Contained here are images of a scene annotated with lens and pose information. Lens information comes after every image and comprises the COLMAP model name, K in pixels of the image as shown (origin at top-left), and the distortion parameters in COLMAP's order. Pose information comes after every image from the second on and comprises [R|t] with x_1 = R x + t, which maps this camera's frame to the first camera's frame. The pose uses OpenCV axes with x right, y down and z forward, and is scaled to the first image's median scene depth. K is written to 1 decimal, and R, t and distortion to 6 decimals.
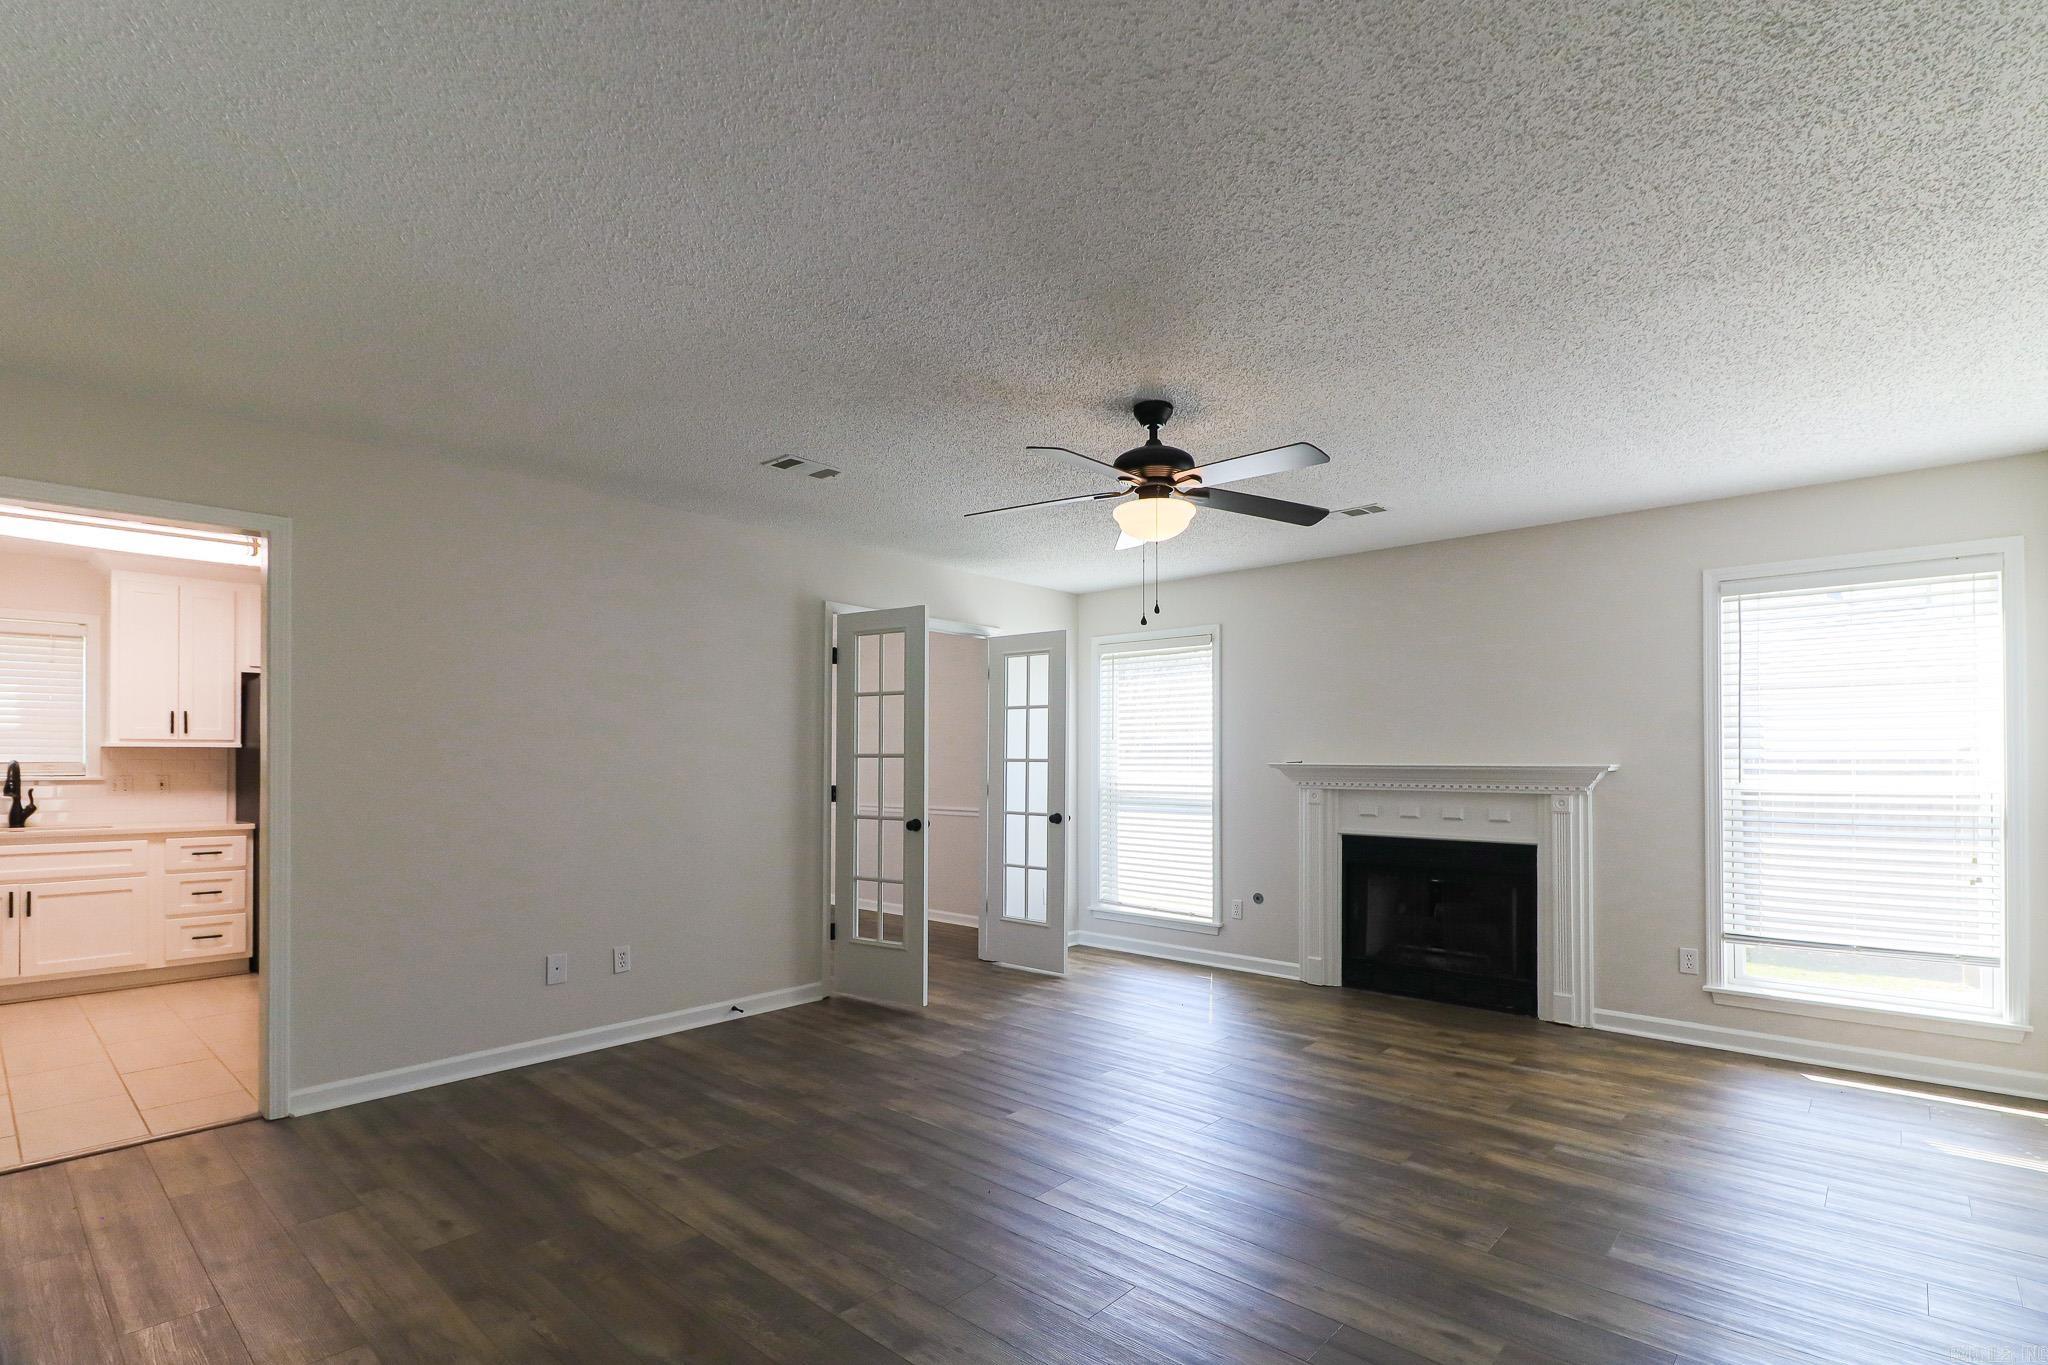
lens RADIAL K [[968.0, 0, 1043.5], [0, 968.0, 760.4], [0, 0, 1]] dist [0.017584, -0.011776]
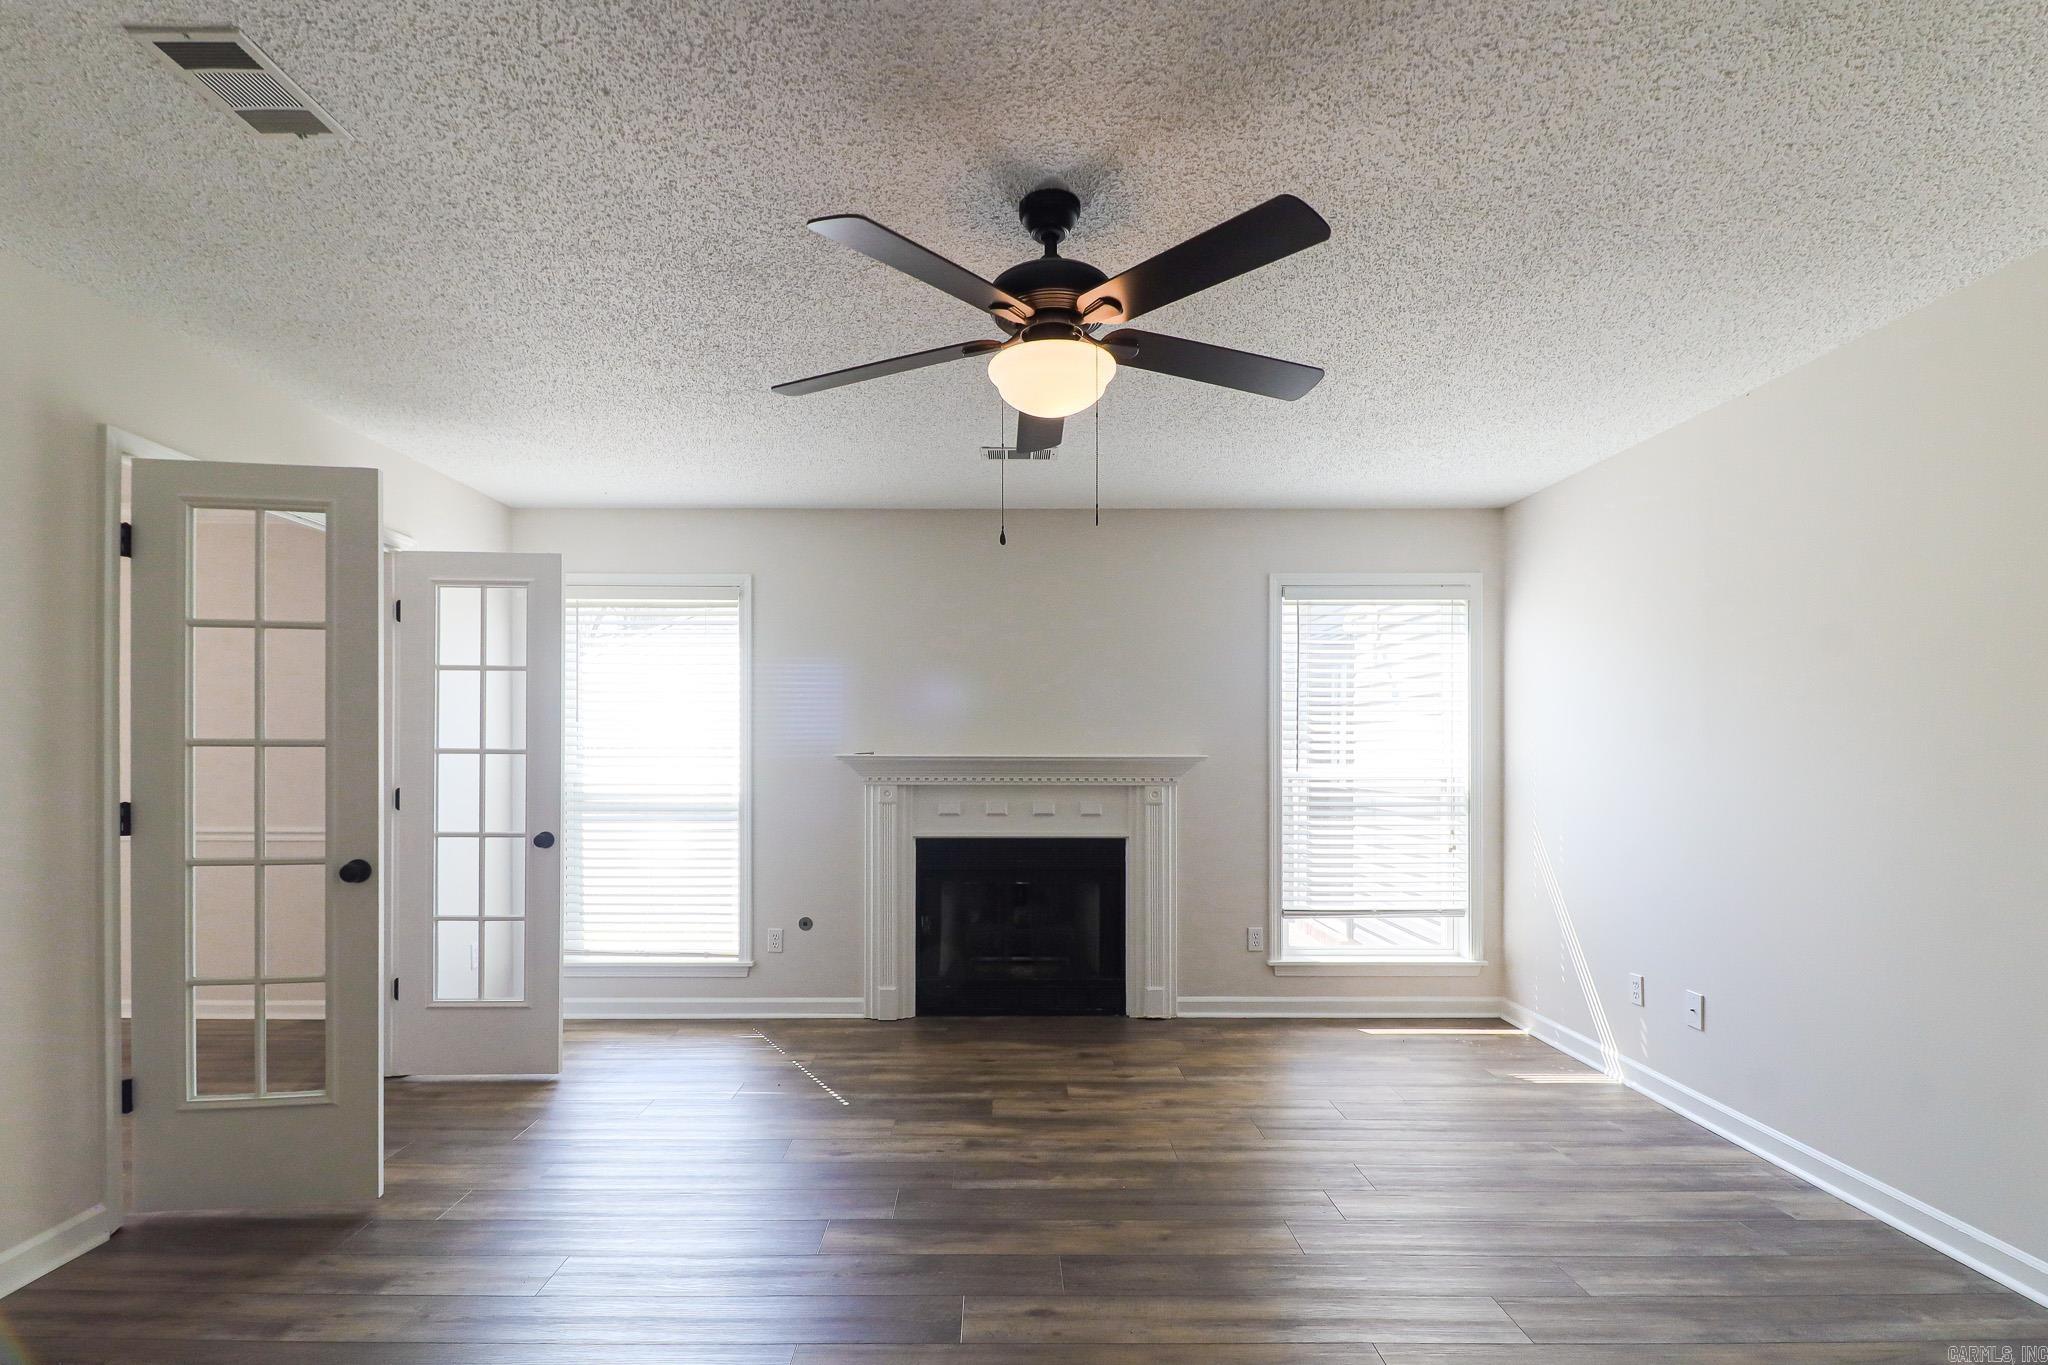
lens RADIAL K [[968.0, 0, 994.4], [0, 968.0, 760.7], [0, 0, 1]] dist [0.017584, -0.011776]
pose [[0.751723, -0.006831, 0.659444, -0.213943], [0.001283, 0.999960, 0.008896, 0.000719], [-0.659478, -0.005841, 0.751701, 0.336805]]
